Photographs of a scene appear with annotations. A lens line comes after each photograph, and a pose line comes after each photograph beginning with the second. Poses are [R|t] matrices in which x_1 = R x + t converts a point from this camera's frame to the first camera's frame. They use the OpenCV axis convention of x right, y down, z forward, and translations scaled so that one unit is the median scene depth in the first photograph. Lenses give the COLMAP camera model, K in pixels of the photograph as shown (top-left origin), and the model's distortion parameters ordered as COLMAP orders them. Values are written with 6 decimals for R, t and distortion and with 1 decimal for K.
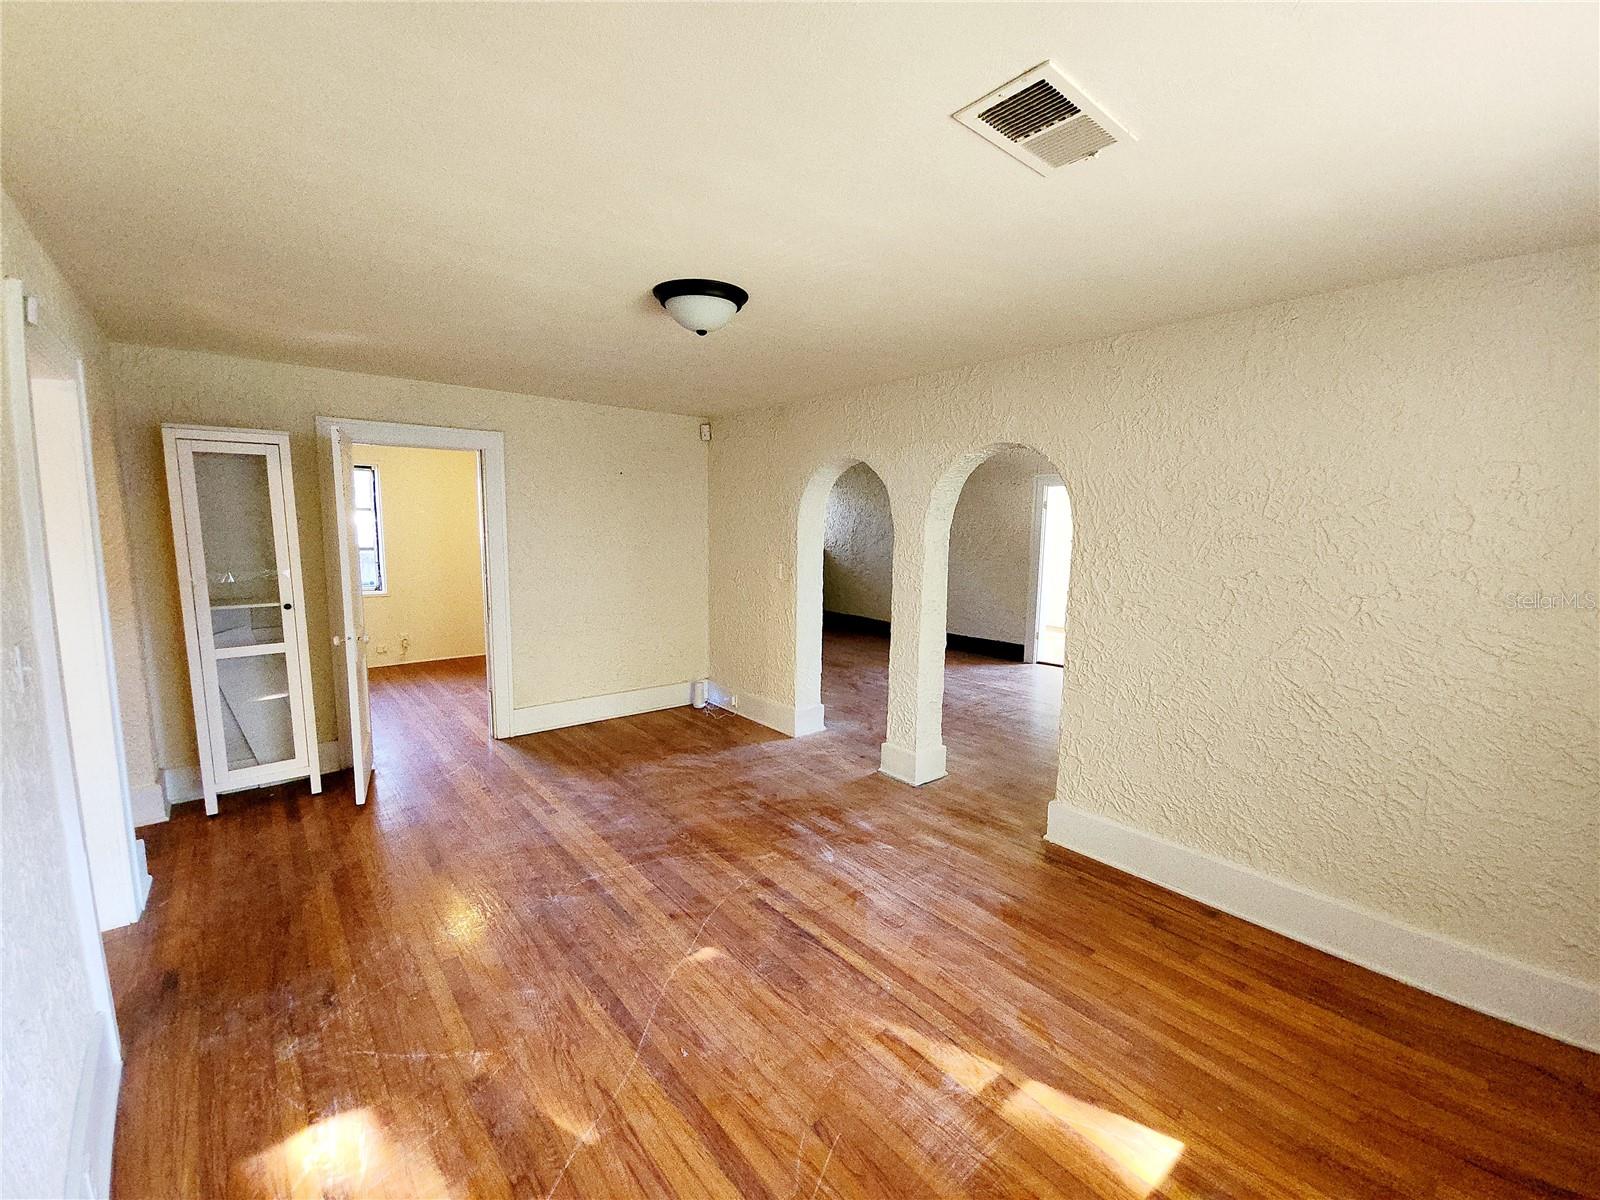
lens RADIAL K [[649.1, 0, 804.6], [0, 649.1, 598.2], [0, 0, 1]] dist [-0.000154, -0.005790]
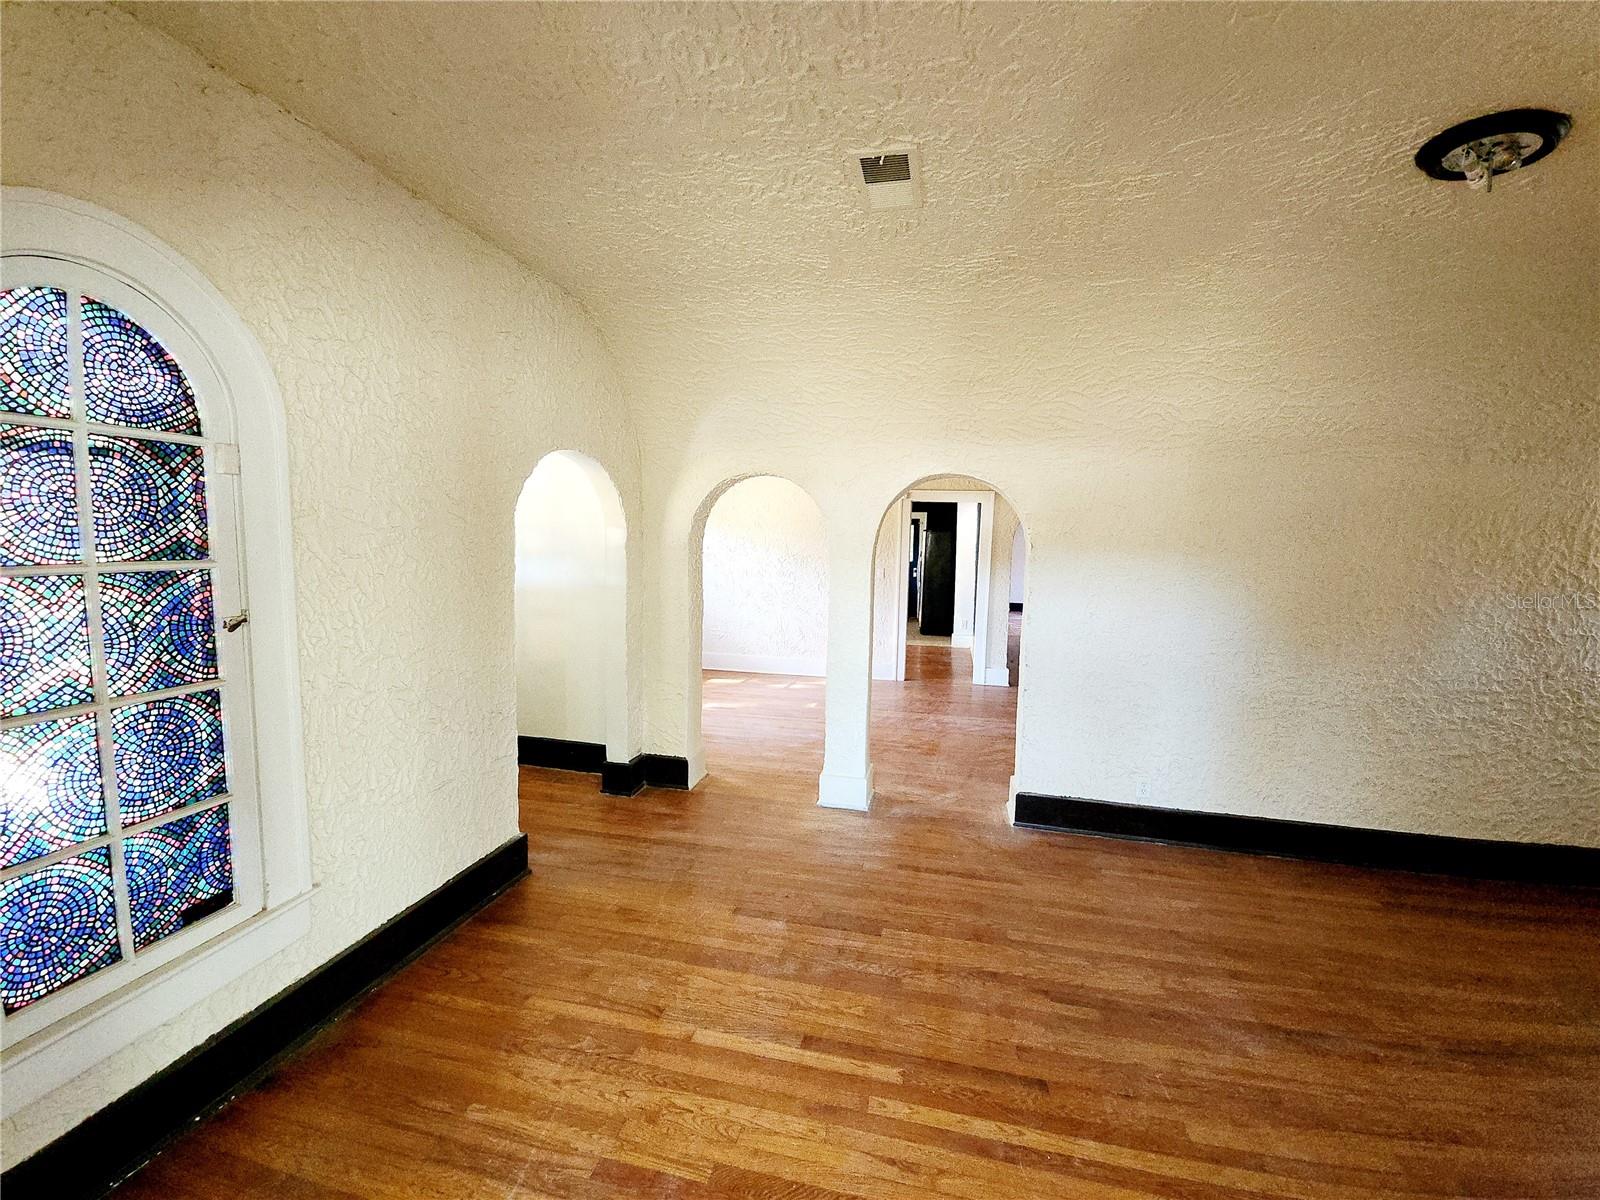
lens RADIAL K [[649.1, 0, 804.6], [0, 649.1, 598.2], [0, 0, 1]] dist [-0.000154, -0.005790]
pose [[-0.802124, 0.032427, -0.596276, 1.006869], [-0.105434, 0.975147, 0.194863, -0.267774], [0.587776, 0.219172, -0.778771, 2.123379]]
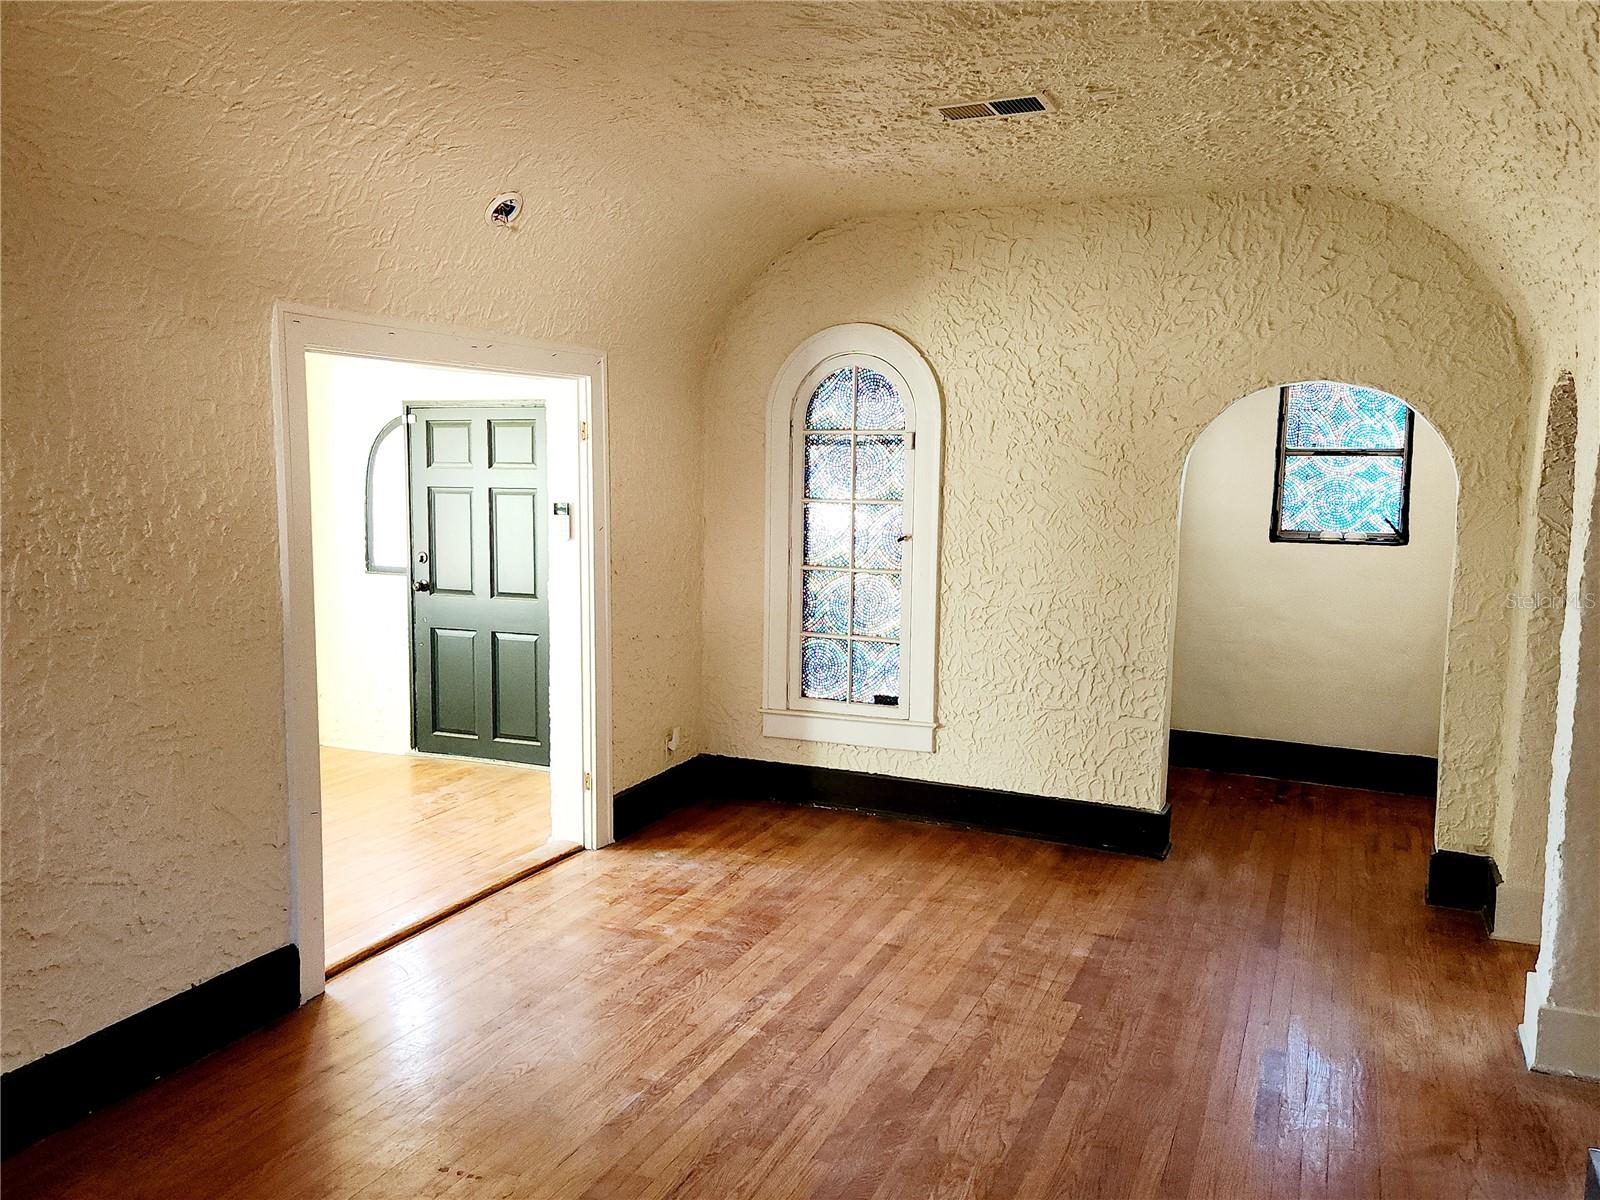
lens RADIAL K [[1269.9, 0, 758.1], [0, 1269.9, 600.5], [0, 0, 1]] dist [0.007946, 0.002653]
pose [[-0.407002, -0.108099, 0.907008, -0.472067], [0.101409, 0.981487, 0.162481, -0.316156], [-0.907780, 0.158109, -0.388505, 2.322285]]
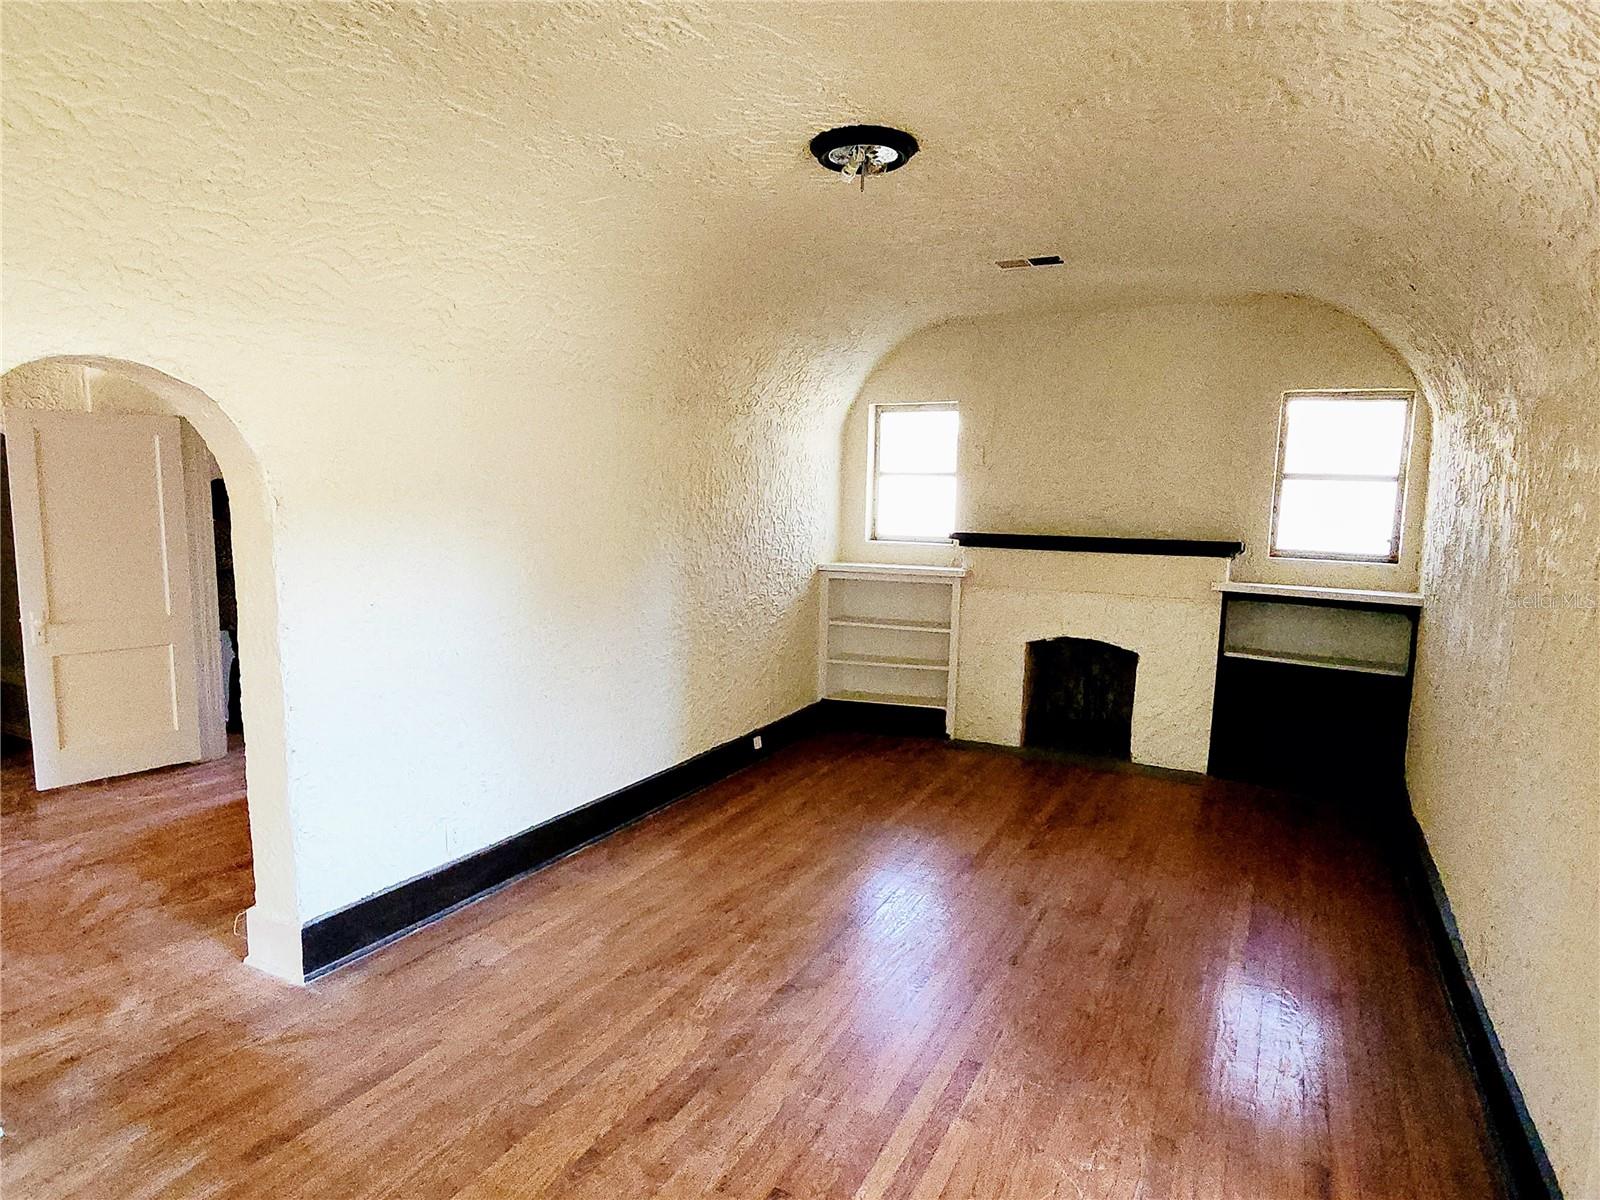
lens RADIAL K [[936.3, 0, 802.5], [0, 936.3, 603.8], [0, 0, 1]] dist [0.018588, -0.016317]
pose [[0.363201, 0.111170, -0.925055, 1.084339], [-0.133437, 0.988828, 0.066443, -0.213565], [0.922106, 0.099304, 0.373978, 1.611720]]
